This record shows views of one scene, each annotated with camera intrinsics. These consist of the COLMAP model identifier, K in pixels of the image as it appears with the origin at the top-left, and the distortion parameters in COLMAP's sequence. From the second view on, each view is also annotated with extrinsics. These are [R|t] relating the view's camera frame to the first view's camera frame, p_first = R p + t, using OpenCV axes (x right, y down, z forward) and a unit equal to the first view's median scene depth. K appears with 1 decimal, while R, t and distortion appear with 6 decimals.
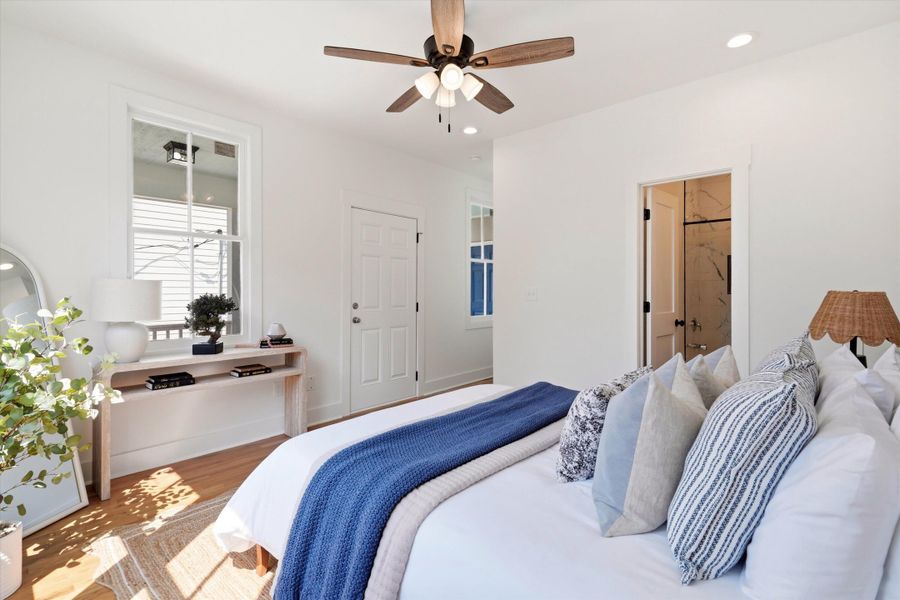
lens RADIAL K [[410.0, 0, 452.8], [0, 410.0, 297.1], [0, 0, 1]] dist [0.002890, -0.000032]
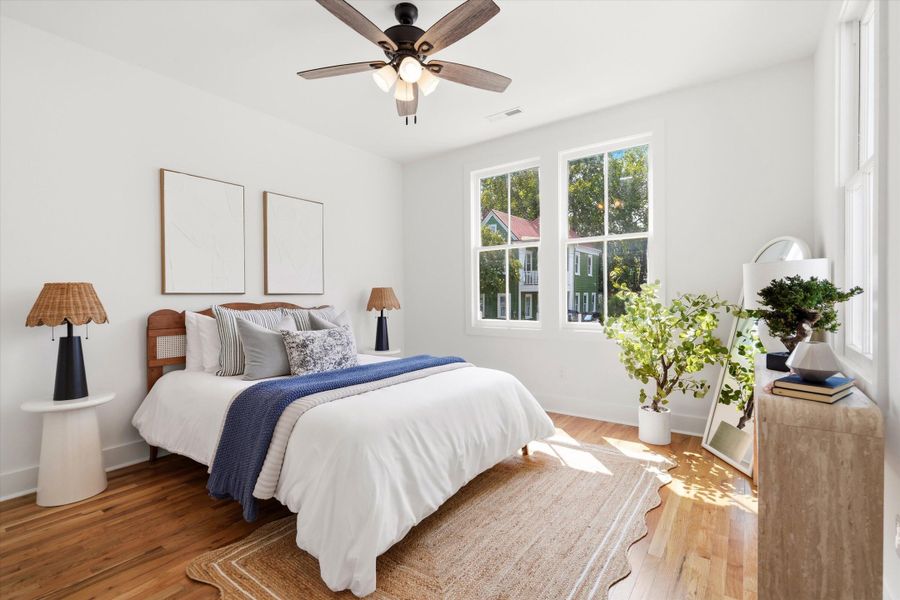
lens RADIAL K [[410.0, 0, 452.8], [0, 410.0, 297.1], [0, 0, 1]] dist [0.002890, -0.000032]
pose [[-0.994666, 0.010315, -0.102631, -0.007749], [0.008172, 0.999740, 0.021275, 0.006183], [0.102824, 0.020322, -0.994492, 2.128249]]
